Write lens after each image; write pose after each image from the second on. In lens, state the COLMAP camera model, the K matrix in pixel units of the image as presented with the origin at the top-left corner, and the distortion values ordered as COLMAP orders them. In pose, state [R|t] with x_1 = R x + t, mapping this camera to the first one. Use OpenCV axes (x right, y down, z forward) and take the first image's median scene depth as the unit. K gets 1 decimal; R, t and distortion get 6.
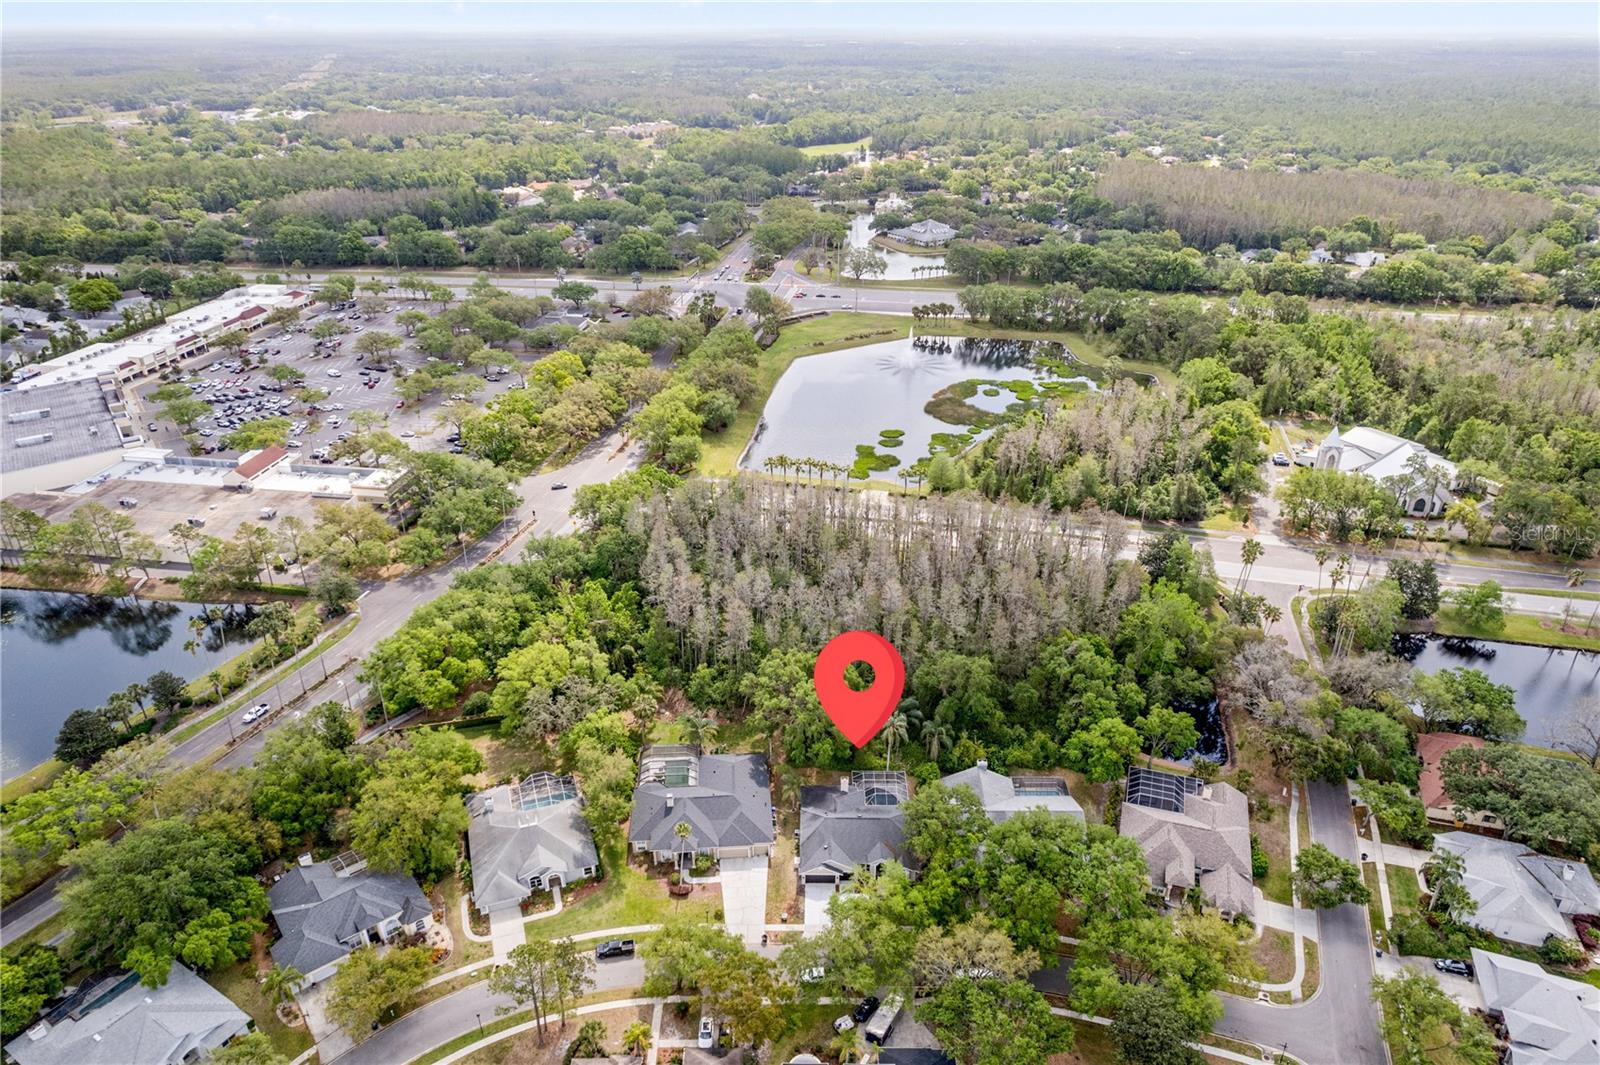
lens RADIAL K [[1007.1, 0, 800.0], [0, 1007.1, 532.5], [0, 0, 1]] dist [-0.068633, 0.059255]
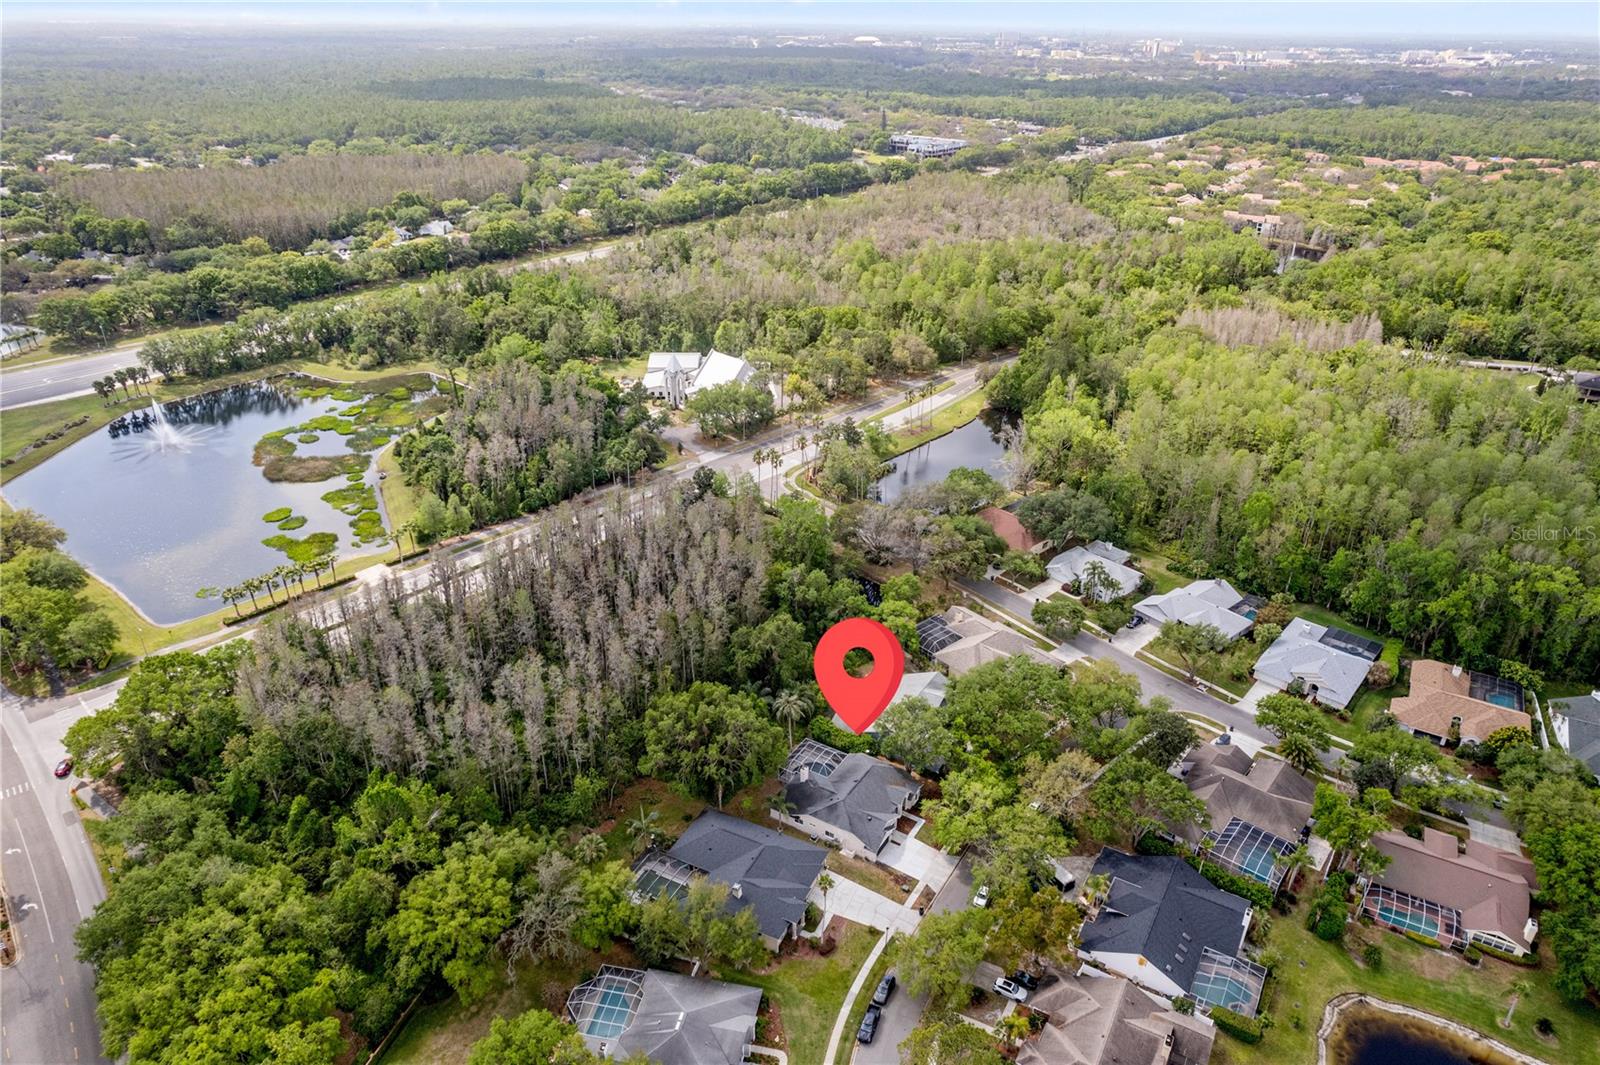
lens RADIAL K [[1007.1, 0, 800.0], [0, 1007.1, 532.5], [0, 0, 1]] dist [-0.068633, 0.059255]
pose [[0.524189, -0.399101, 0.752293, -0.218535], [0.397402, 0.895940, 0.198403, -0.054073], [-0.753192, 0.194962, 0.628245, 0.127390]]
